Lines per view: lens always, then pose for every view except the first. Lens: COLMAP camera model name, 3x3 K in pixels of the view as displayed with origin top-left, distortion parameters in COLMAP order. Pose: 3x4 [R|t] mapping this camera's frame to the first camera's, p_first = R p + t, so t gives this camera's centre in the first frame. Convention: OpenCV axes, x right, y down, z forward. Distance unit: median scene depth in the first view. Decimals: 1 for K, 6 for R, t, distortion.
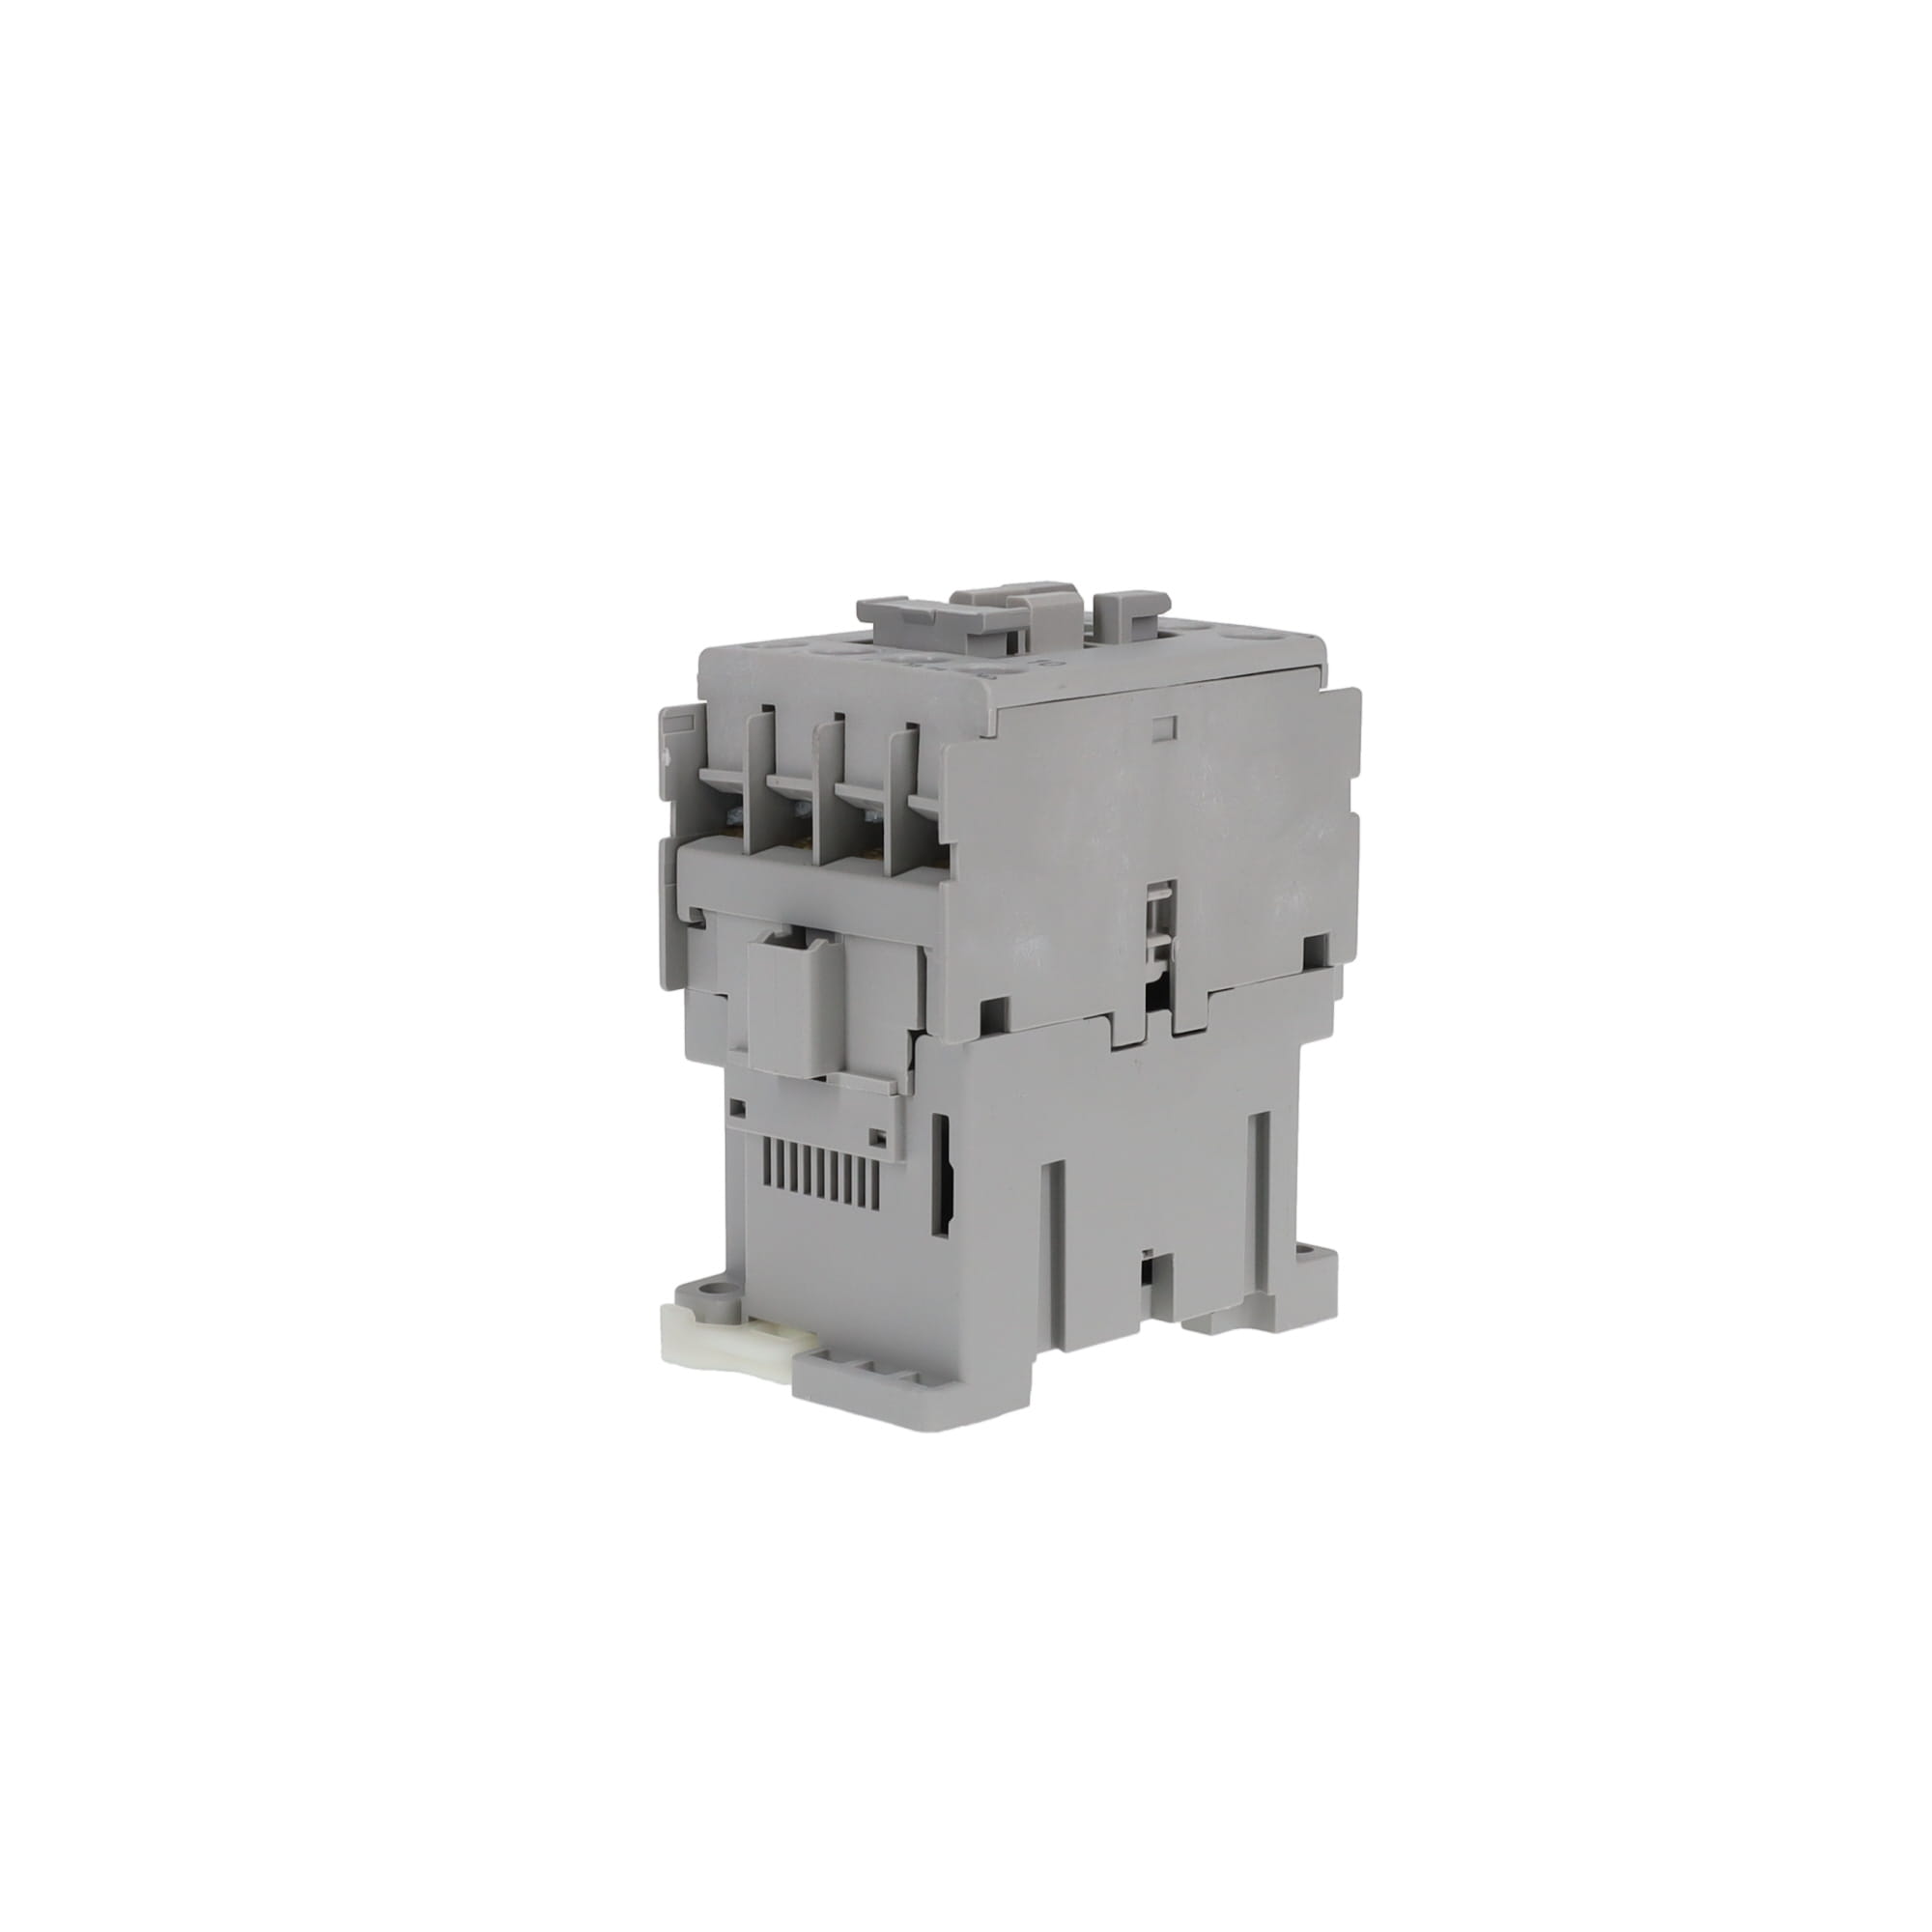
lens RADIAL K [[4405.2, 0, 783.5], [0, 4405.2, 964.7], [0, 0, 1]] dist [0.062366, 0.109091]
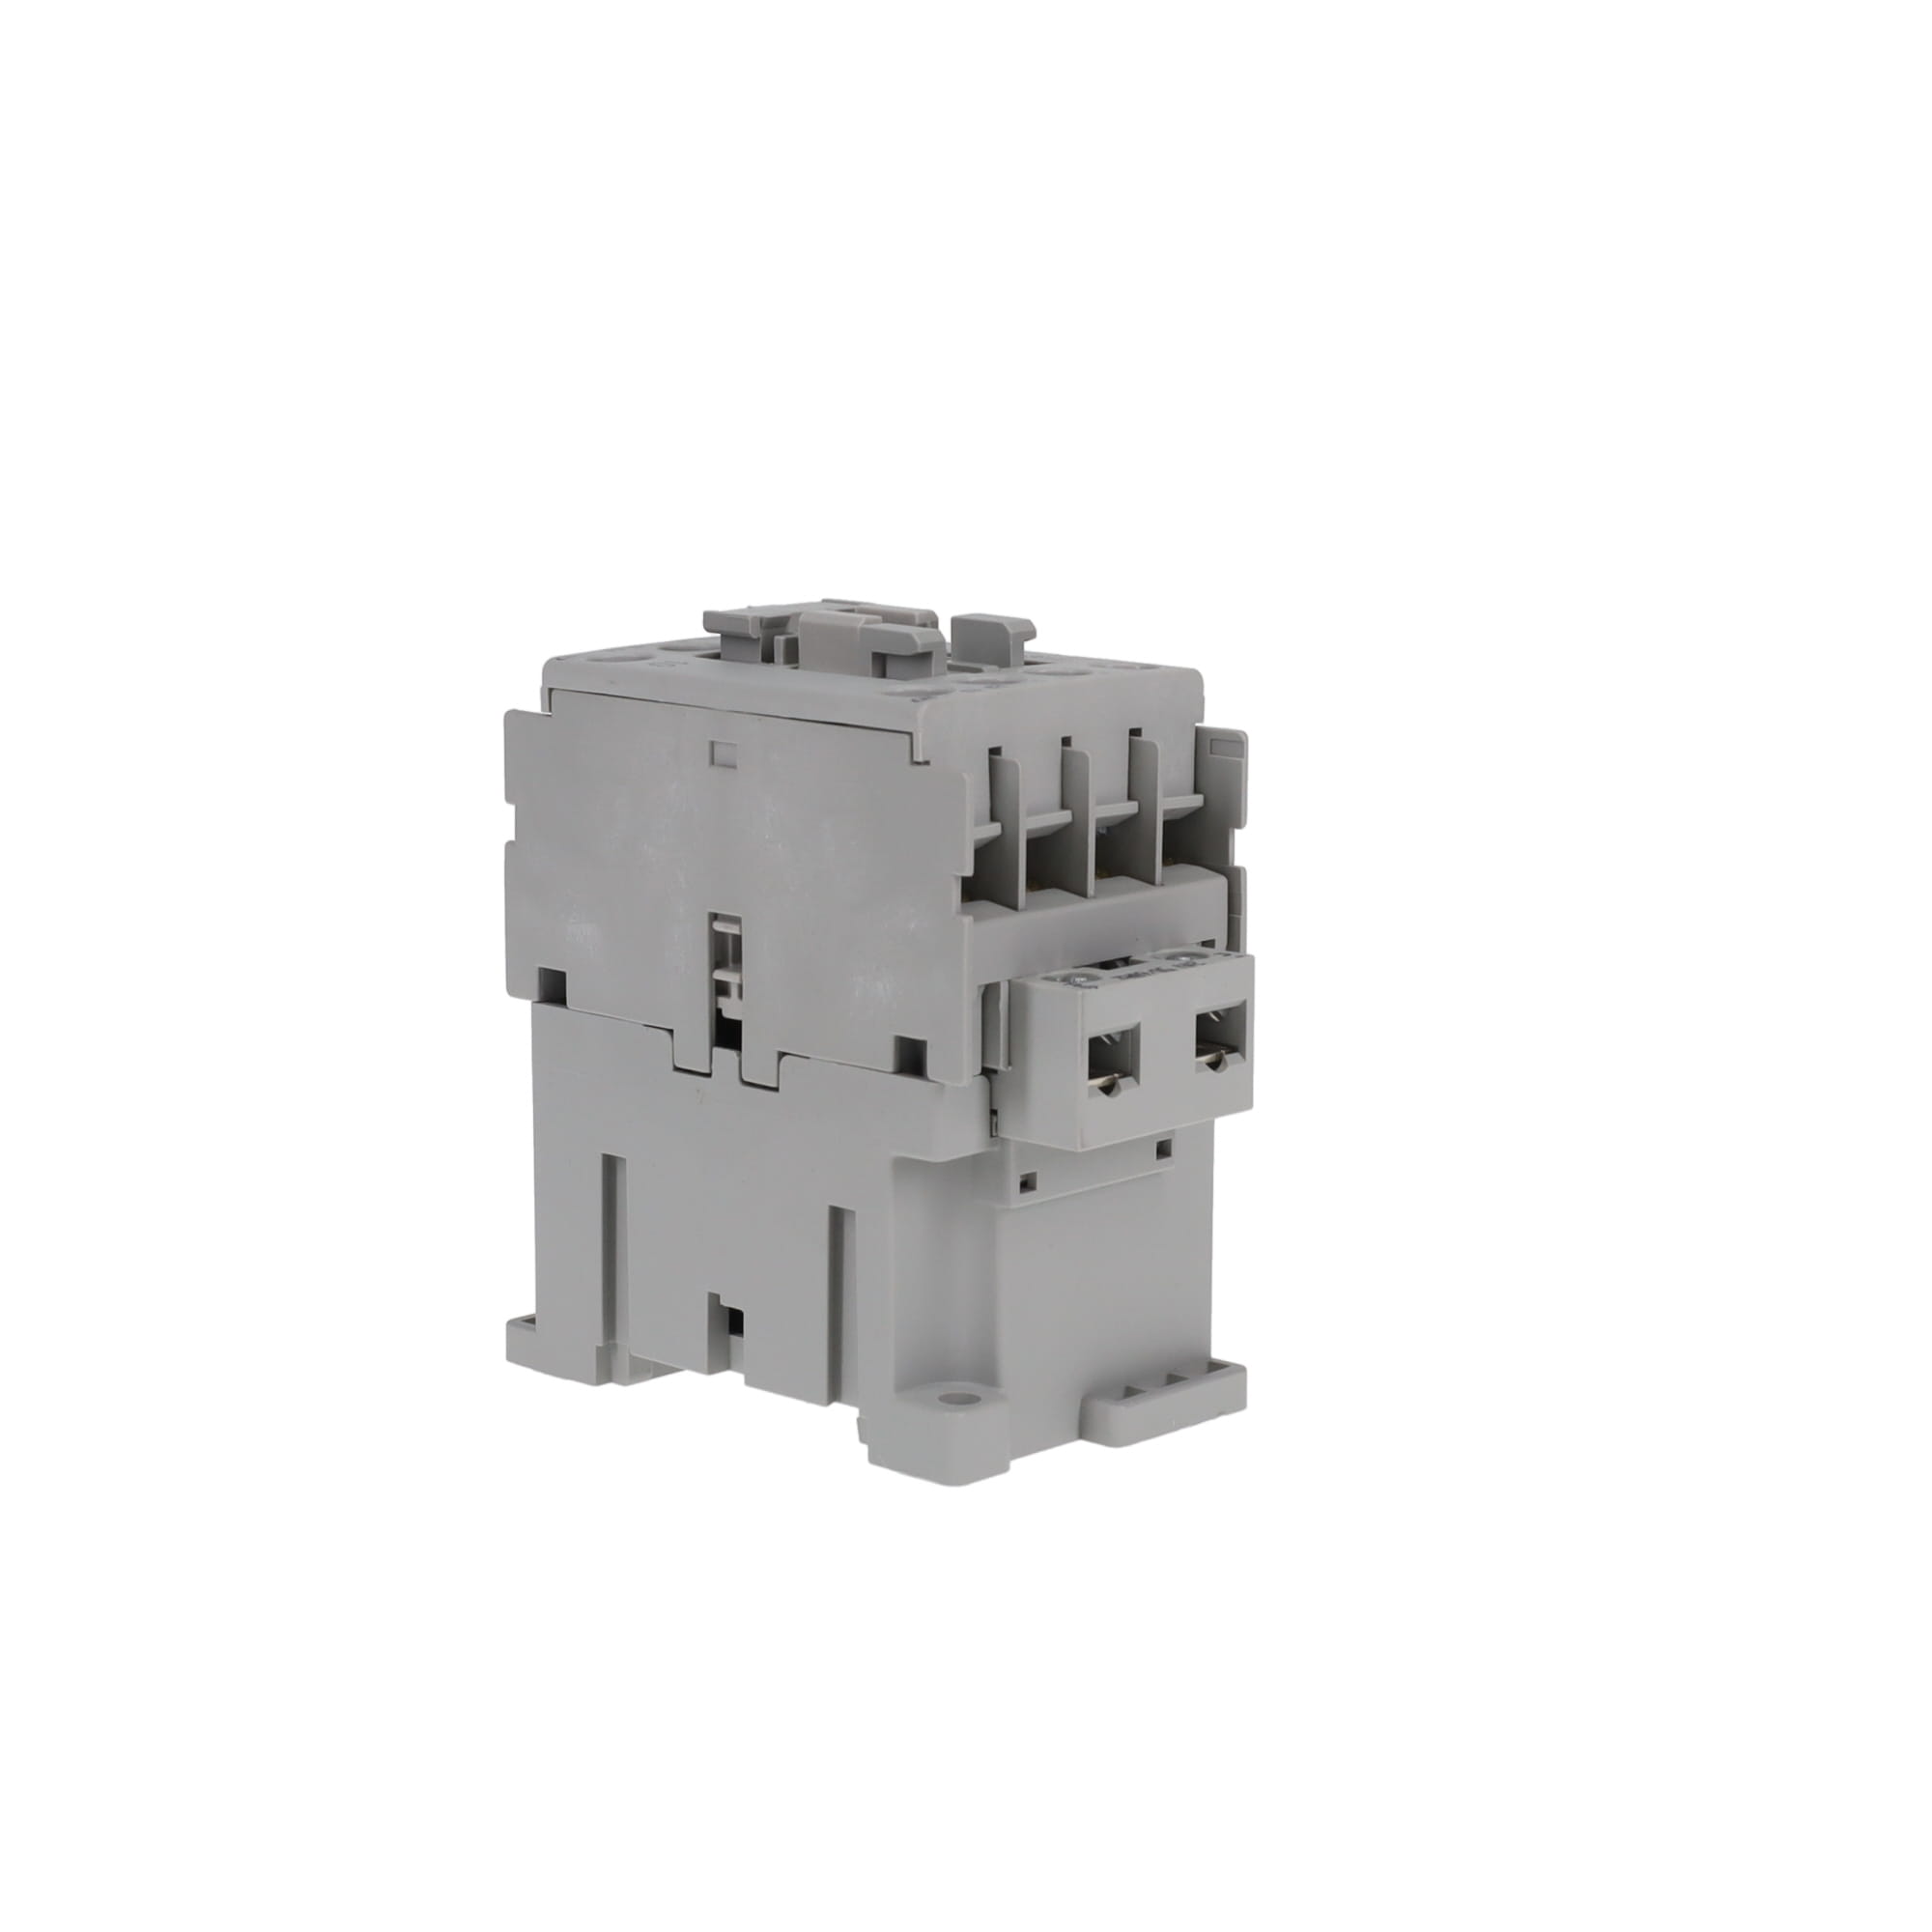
lens RADIAL K [[4389.9, 0, 966.8], [0, 4389.9, 1060.8], [0, 0, 1]] dist [0.033345, 0.034716]
pose [[0.062037, 0.206385, -0.976502, 1.013631], [-0.189553, 0.963016, 0.191492, -0.178475], [0.979909, 0.173220, 0.098864, 0.952722]]
